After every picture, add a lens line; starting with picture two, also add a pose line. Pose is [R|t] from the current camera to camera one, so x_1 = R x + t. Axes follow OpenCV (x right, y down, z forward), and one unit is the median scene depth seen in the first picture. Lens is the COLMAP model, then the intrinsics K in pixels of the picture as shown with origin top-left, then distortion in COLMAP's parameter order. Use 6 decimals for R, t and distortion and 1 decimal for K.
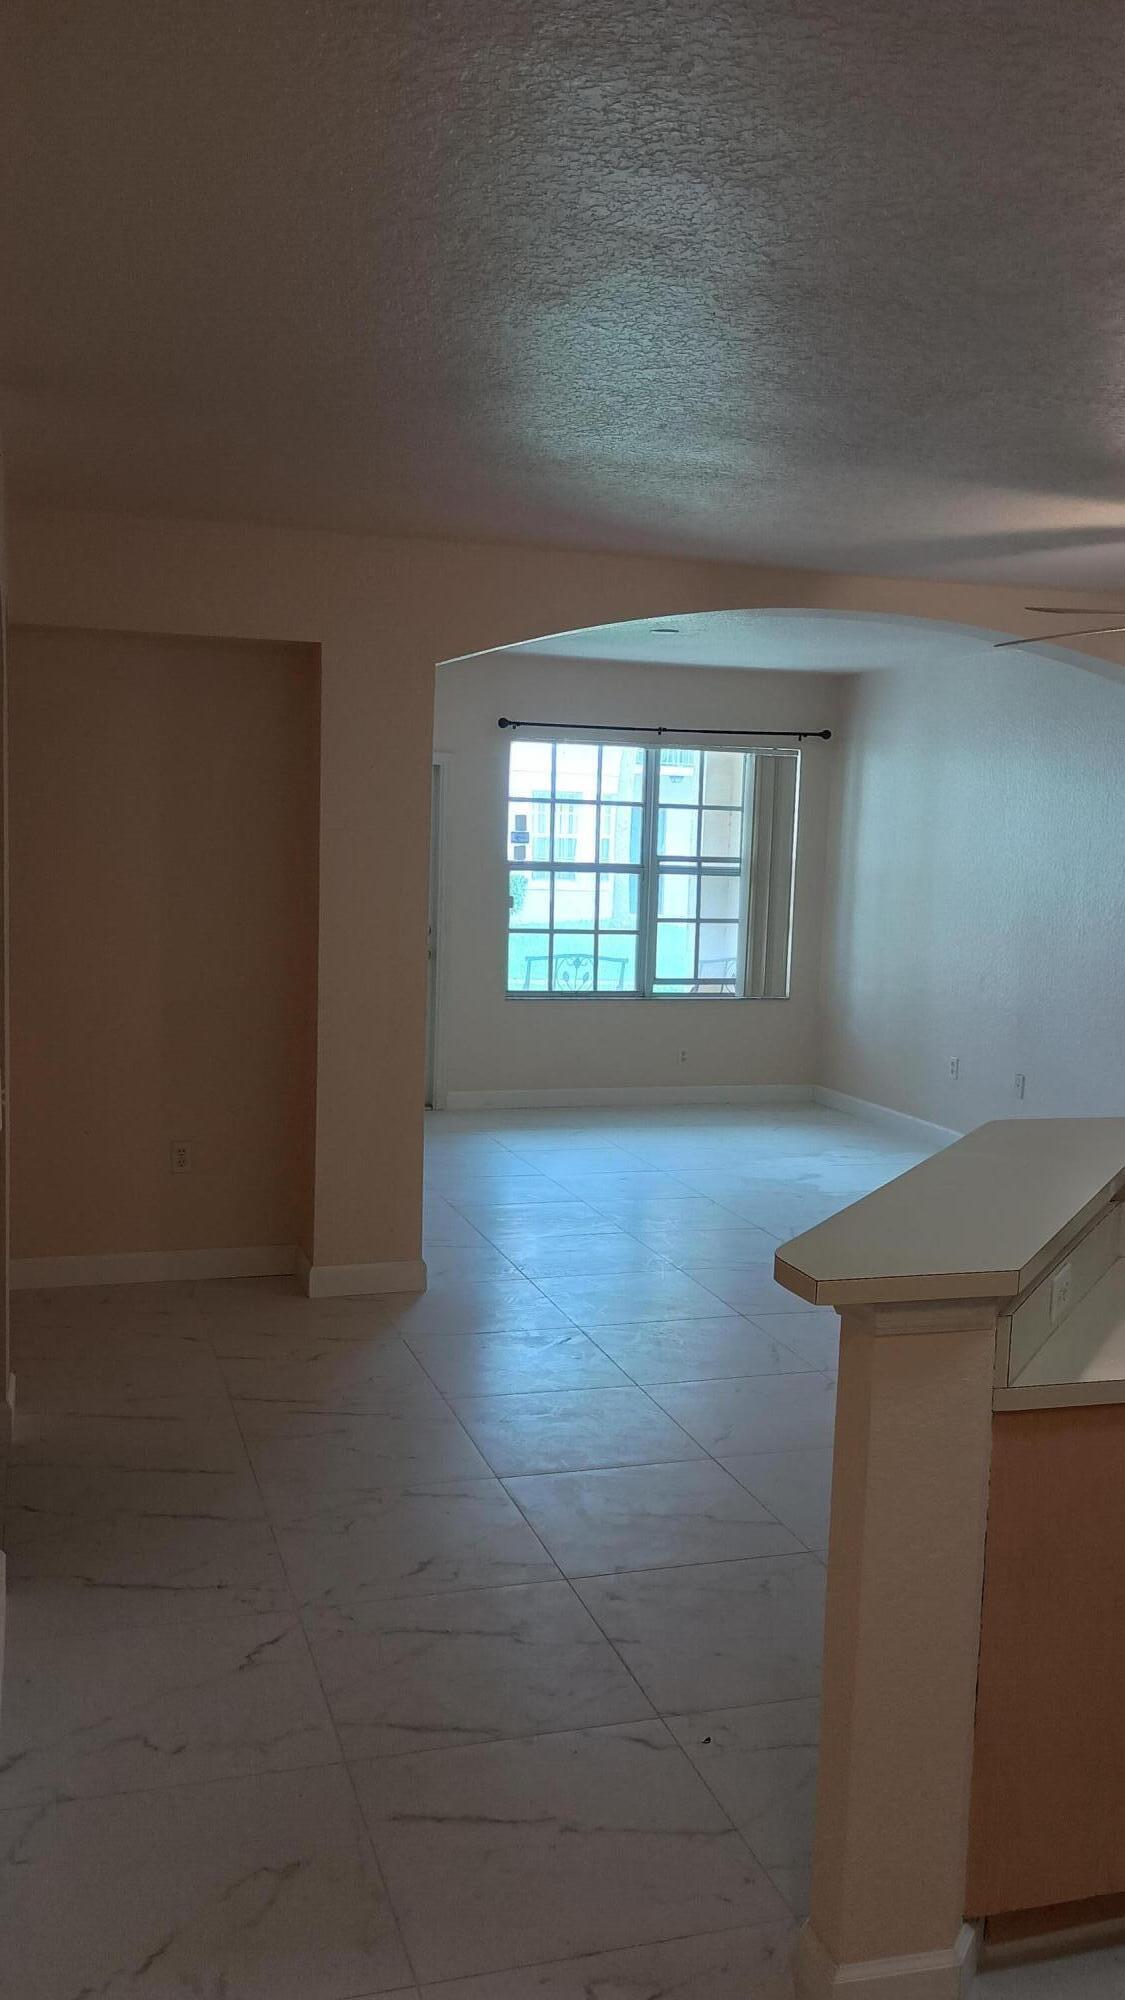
lens RADIAL K [[1685.6, 0, 564.4], [0, 1685.6, 995.3], [0, 0, 1]] dist [0.026289, -0.001906]
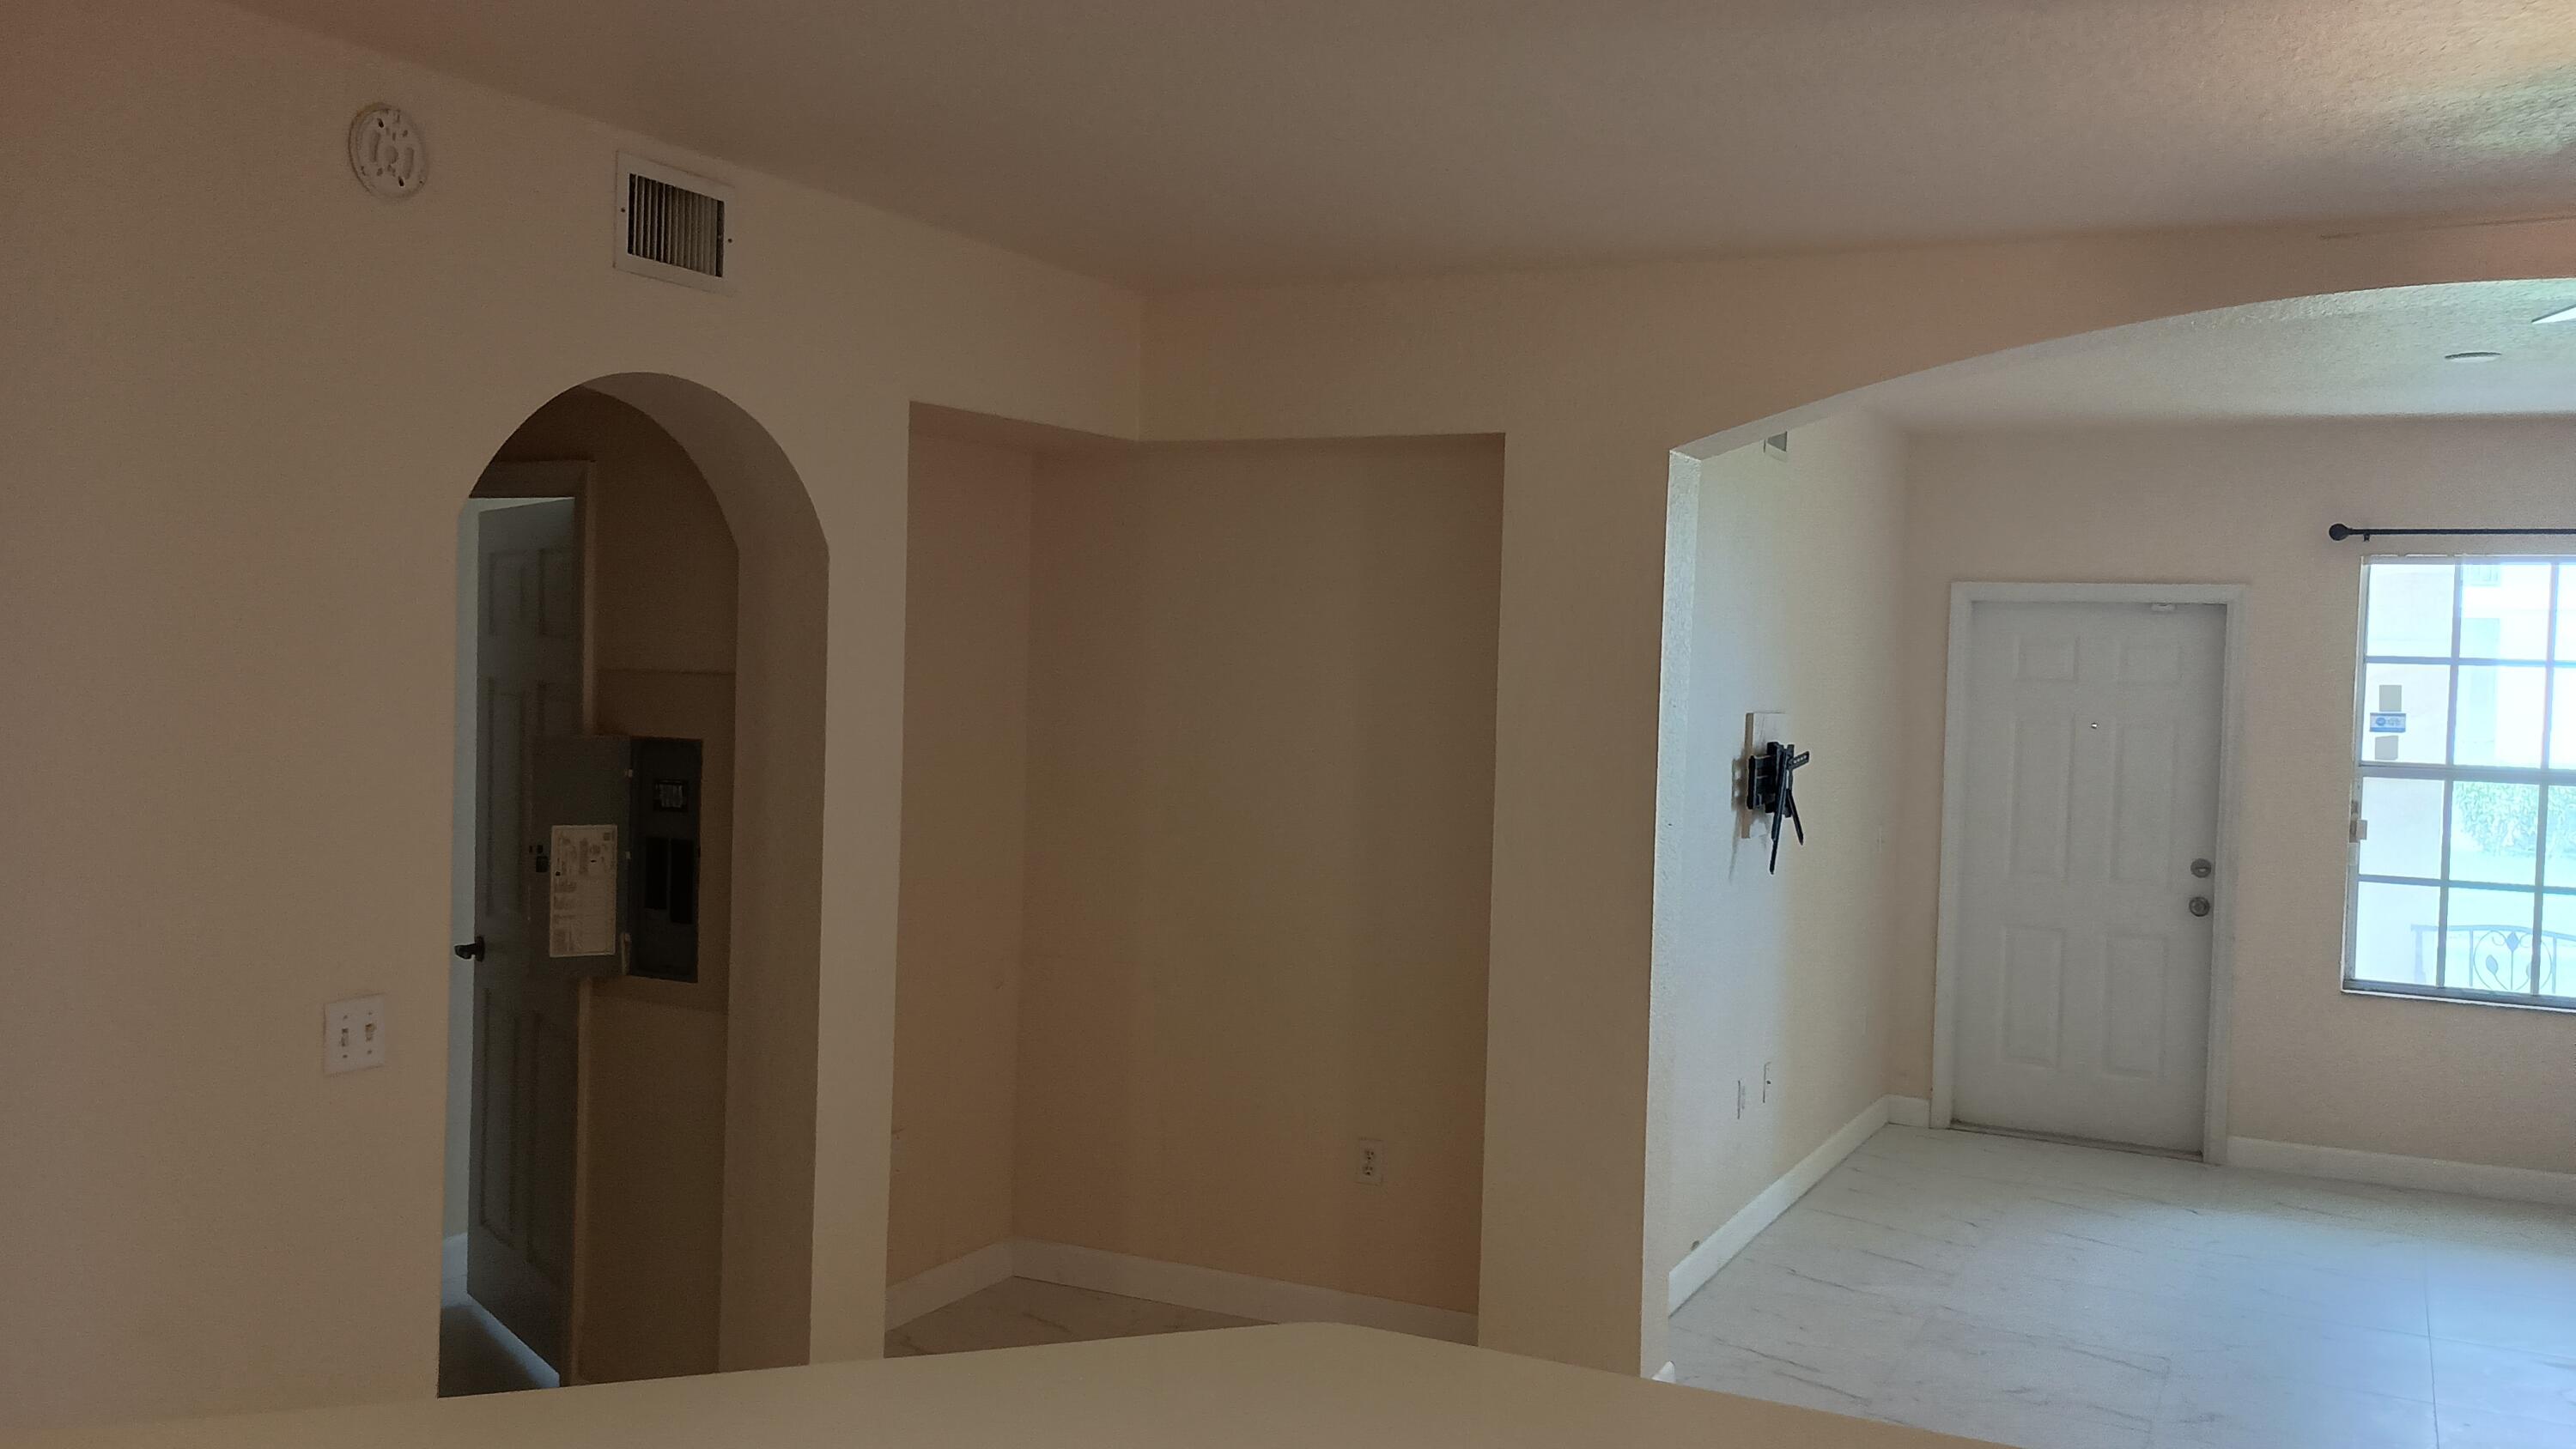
lens RADIAL K [[2170.8, 0, 1288.2], [0, 2170.8, 735.0], [0, 0, 1]] dist [0.026289, -0.001906]
pose [[0.719288, -0.001653, -0.694710, 0.230621], [-0.064916, 0.995462, -0.069582, -0.010435], [0.691672, 0.095147, 0.715916, 0.180681]]
